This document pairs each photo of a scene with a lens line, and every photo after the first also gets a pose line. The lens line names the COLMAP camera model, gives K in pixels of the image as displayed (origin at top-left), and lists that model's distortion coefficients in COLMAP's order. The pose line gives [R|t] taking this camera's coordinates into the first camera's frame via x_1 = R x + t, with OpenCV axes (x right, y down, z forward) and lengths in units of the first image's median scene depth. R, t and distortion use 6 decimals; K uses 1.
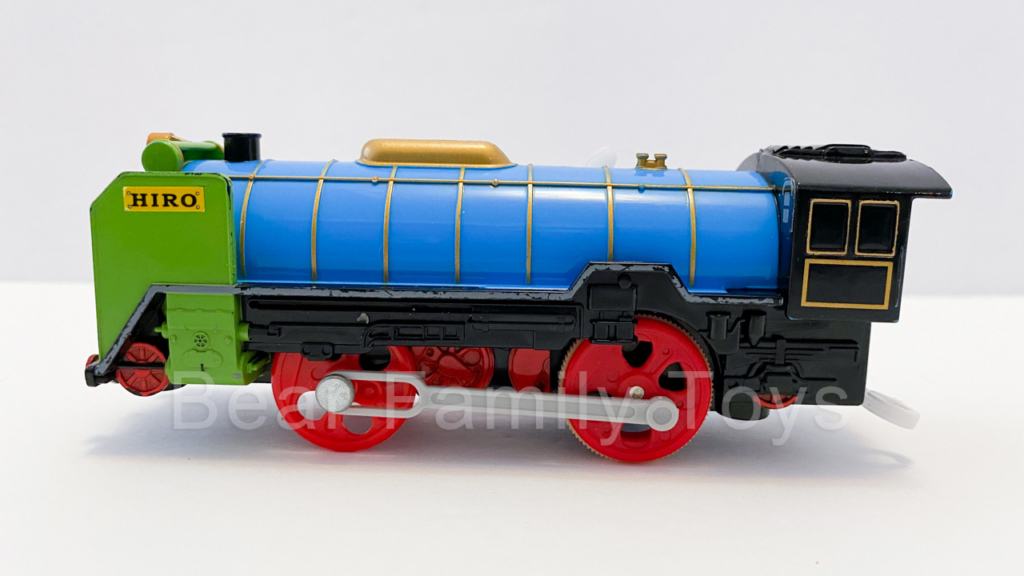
lens RADIAL K [[775.4, 0, 512.0], [0, 775.4, 288.0], [0, 0, 1]] dist [-0.007793, -0.002450]
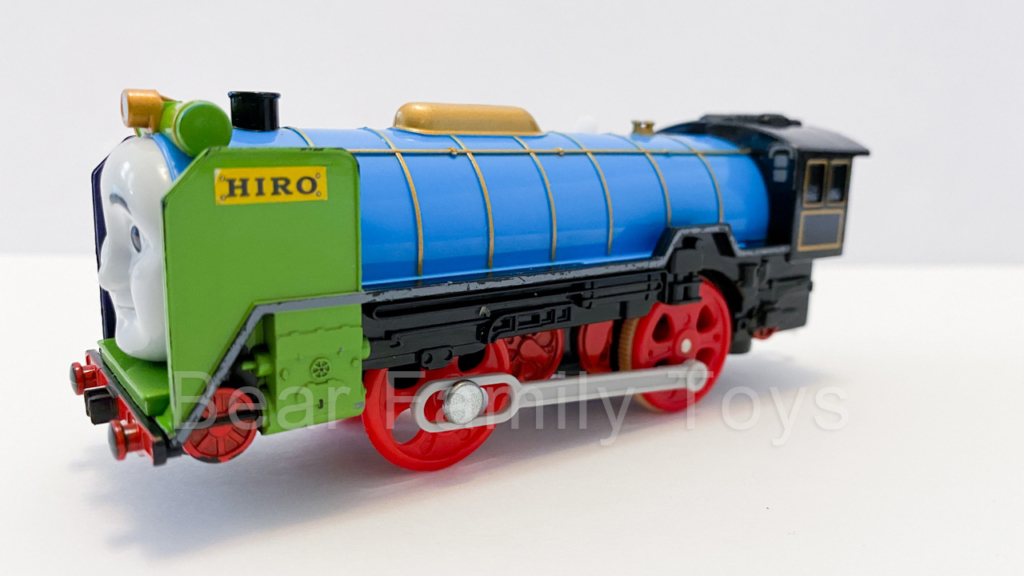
lens RADIAL K [[797.5, 0, 512.0], [0, 797.5, 288.0], [0, 0, 1]] dist [0.002203, -0.000630]
pose [[0.810058, -0.118982, 0.574150, -0.696511], [0.091202, 0.992845, 0.077073, -0.055099], [-0.579213, -0.010070, 0.815114, 0.255179]]
